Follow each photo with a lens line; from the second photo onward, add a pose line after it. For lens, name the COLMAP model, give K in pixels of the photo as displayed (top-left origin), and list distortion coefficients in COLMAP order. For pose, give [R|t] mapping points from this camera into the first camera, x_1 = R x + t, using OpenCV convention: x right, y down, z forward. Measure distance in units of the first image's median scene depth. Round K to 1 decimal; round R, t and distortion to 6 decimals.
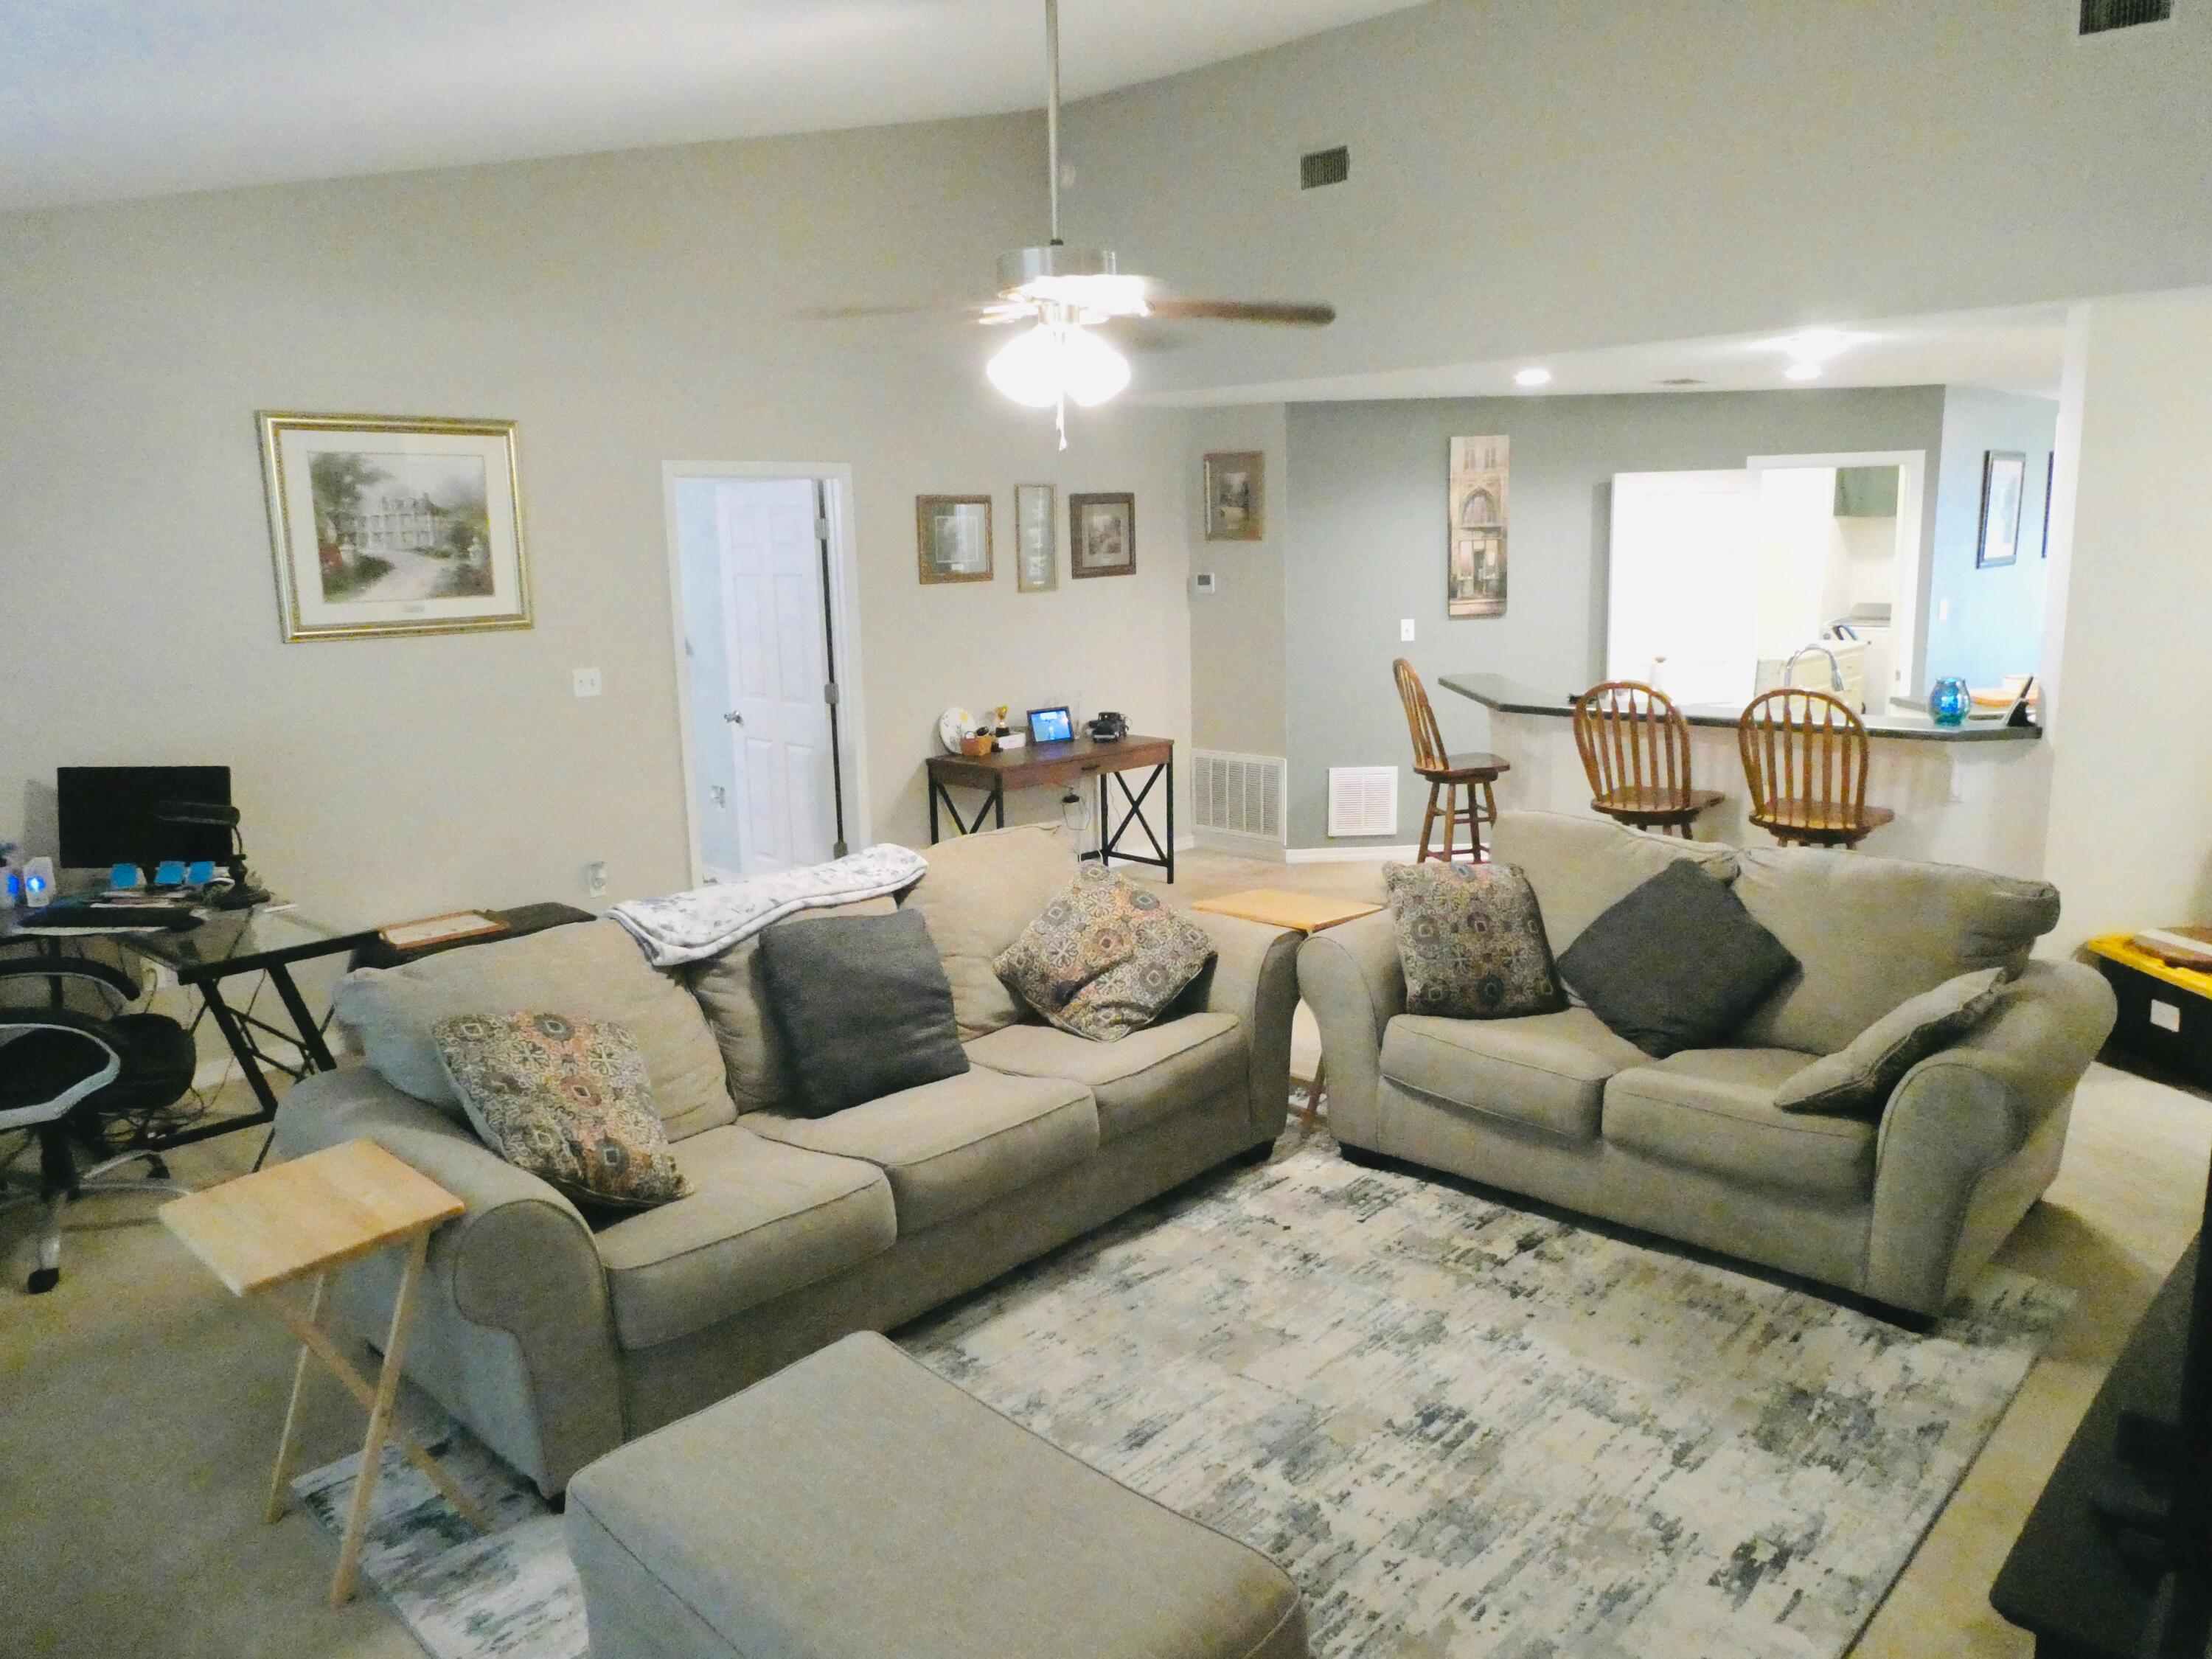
lens RADIAL K [[1572.7, 0, 1123.7], [0, 1572.7, 824.5], [0, 0, 1]] dist [-0.009094, -0.004415]
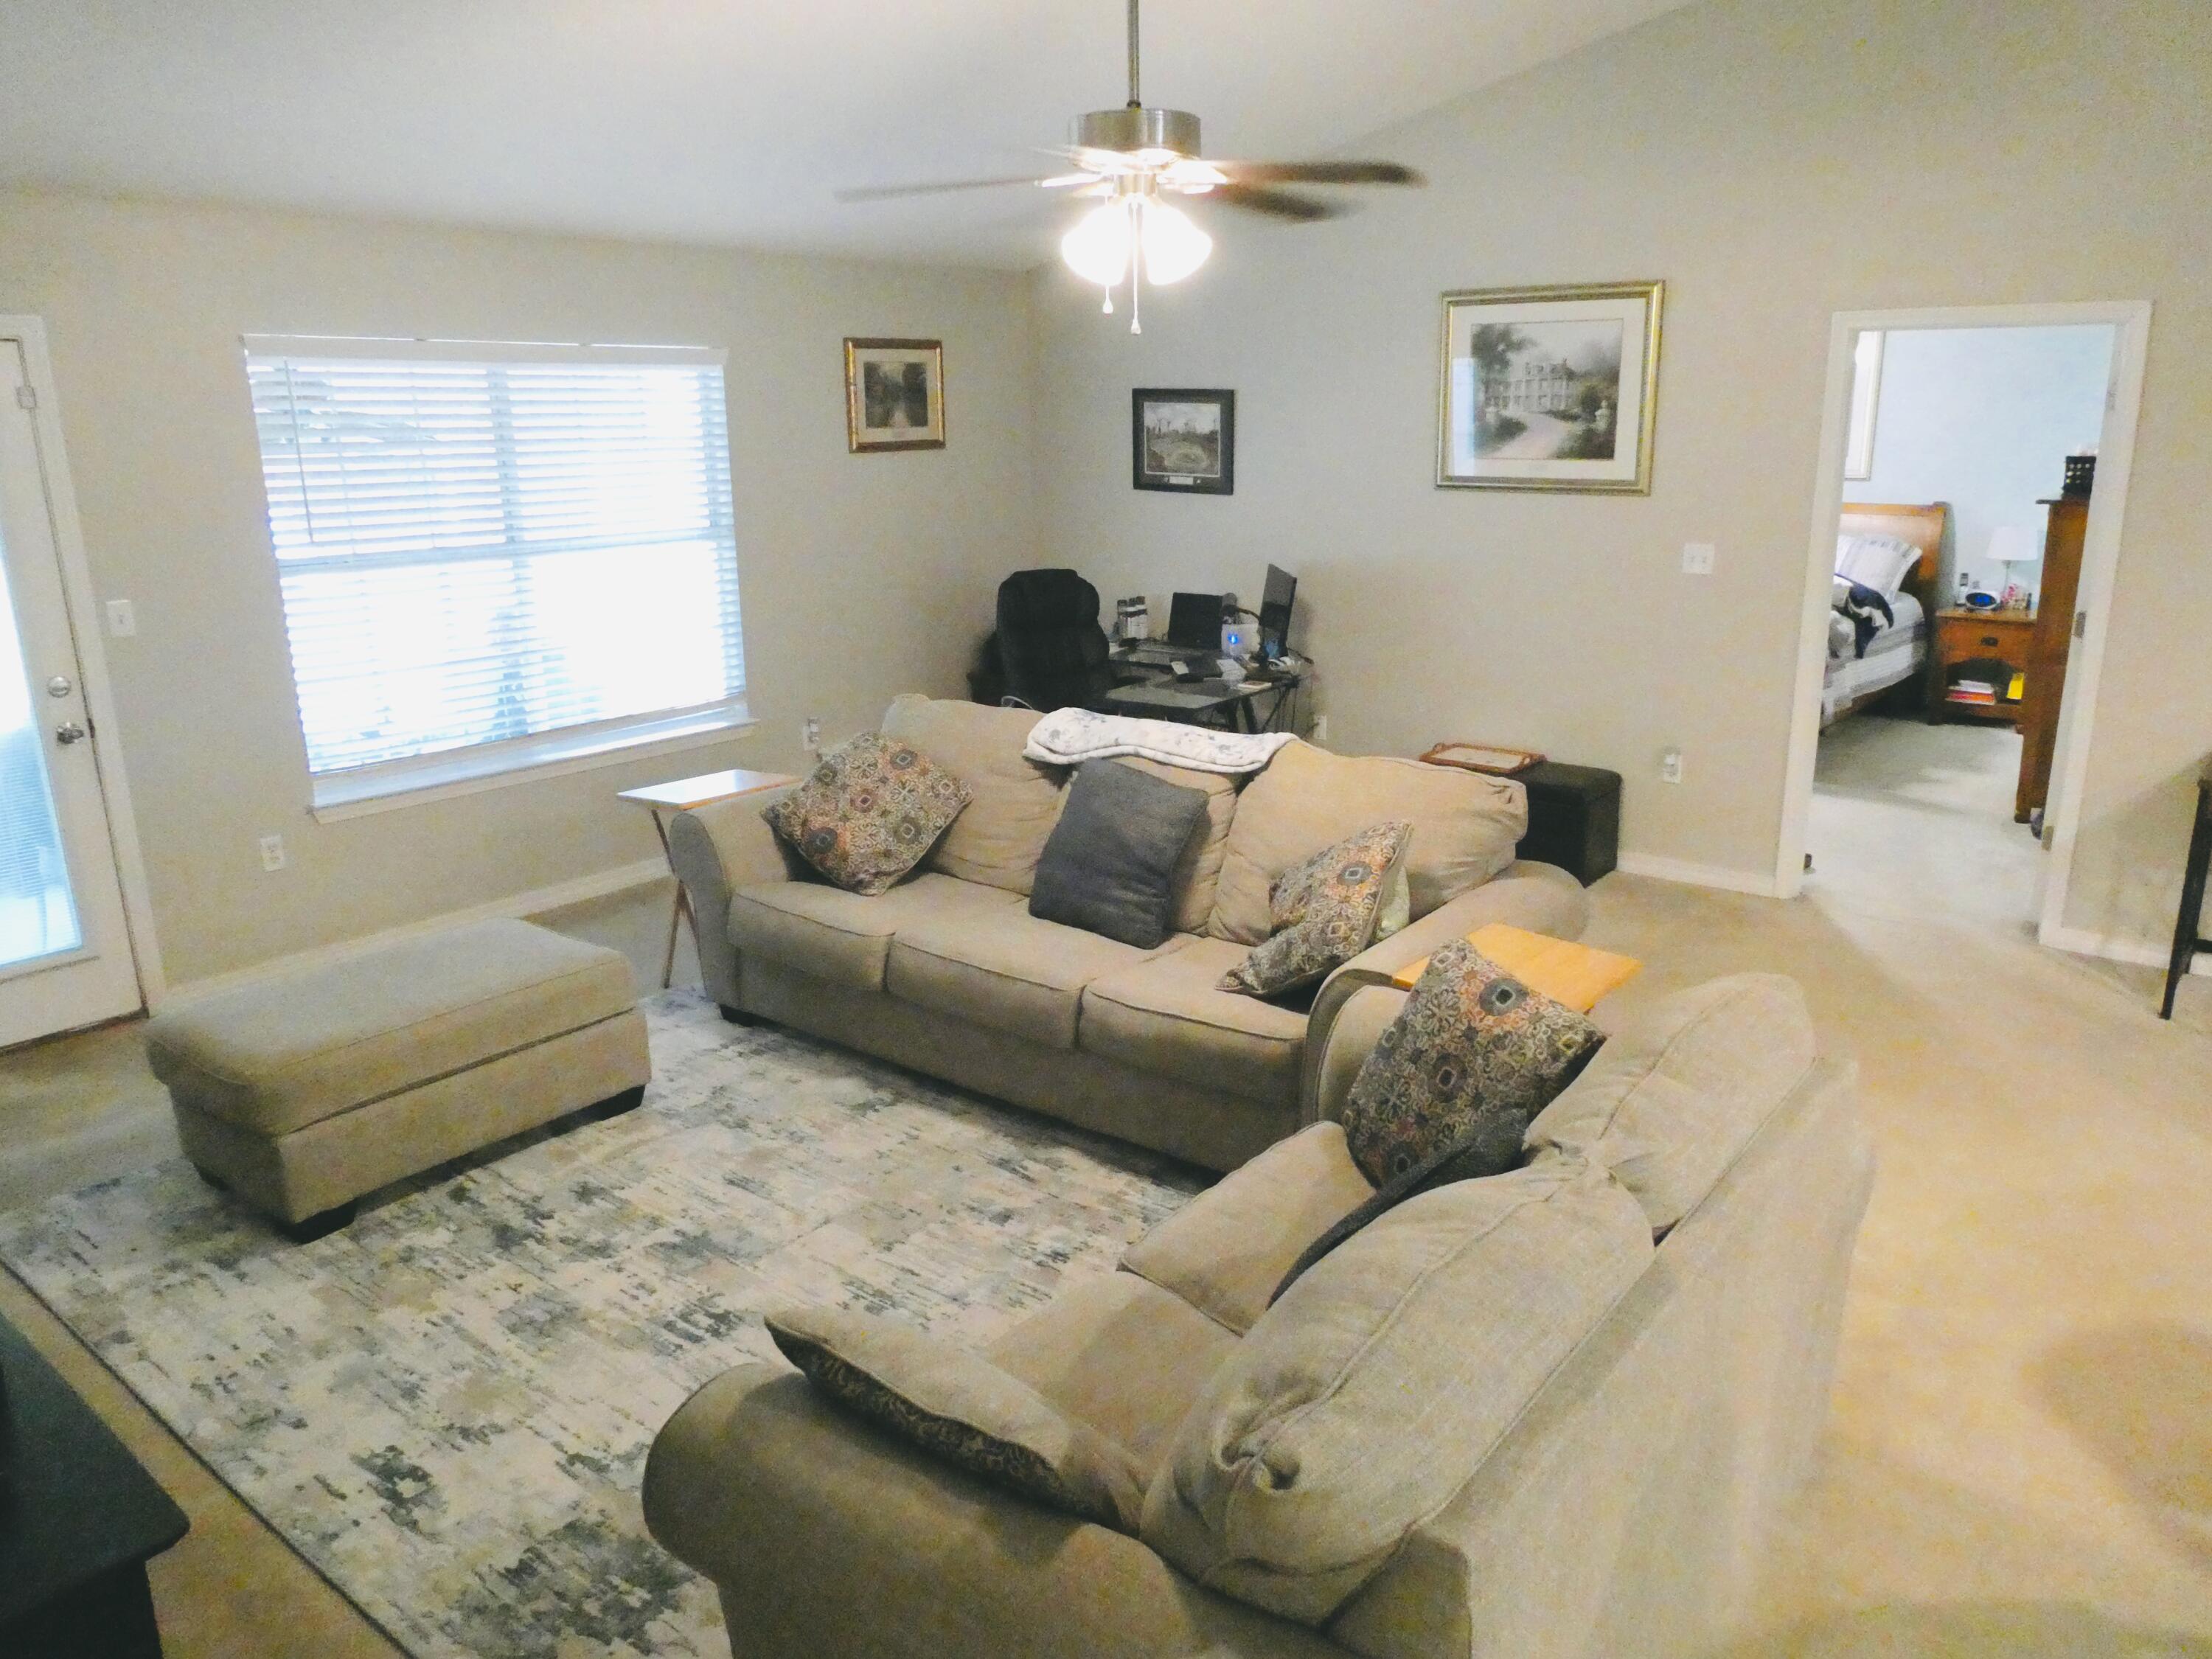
lens RADIAL K [[1572.7, 0, 1123.7], [0, 1572.7, 824.5], [0, 0, 1]] dist [-0.009094, -0.004415]
pose [[0.069699, 0.279191, -0.957703, 0.652846], [-0.175585, 0.948483, 0.263724, -0.143311], [0.981994, 0.149776, 0.115130, 0.647288]]
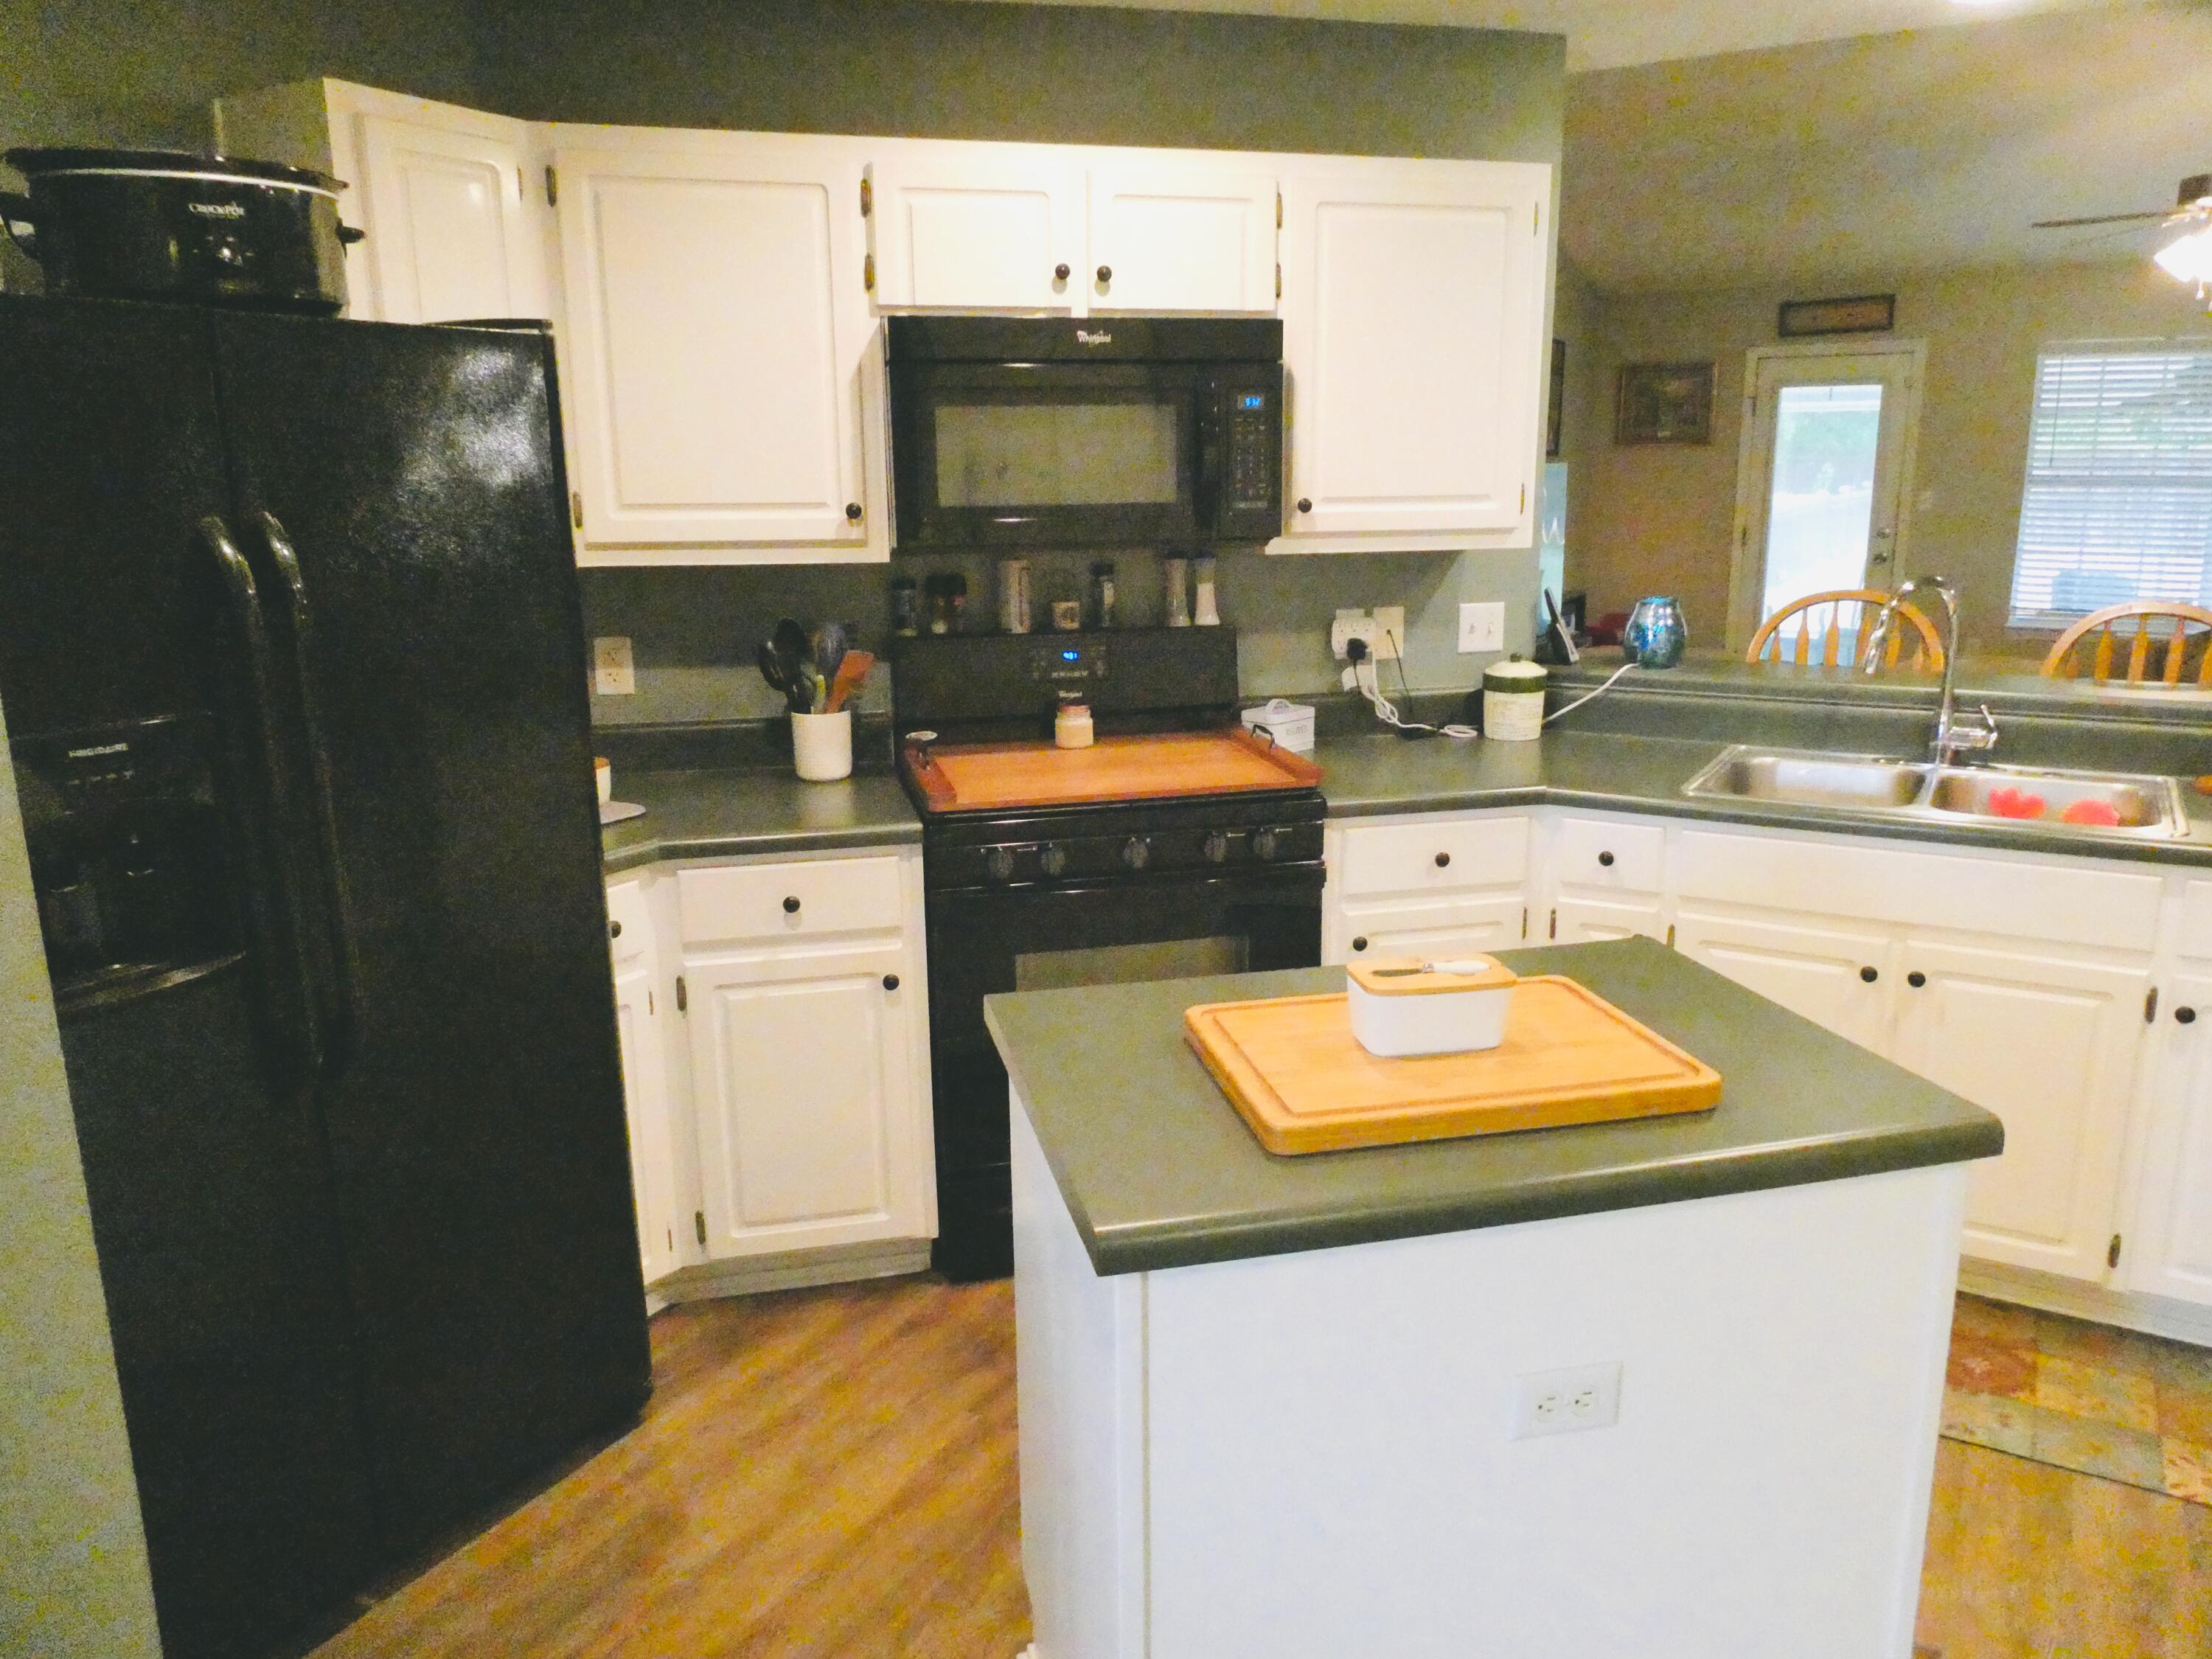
lens RADIAL K [[1572.7, 0, 1123.7], [0, 1572.7, 824.5], [0, 0, 1]] dist [-0.009094, -0.004415]
pose [[-0.979327, 0.076441, -0.187285, 0.872597], [-0.006026, 0.914416, 0.404731, -0.265447], [0.202194, 0.397493, -0.895051, 1.582327]]
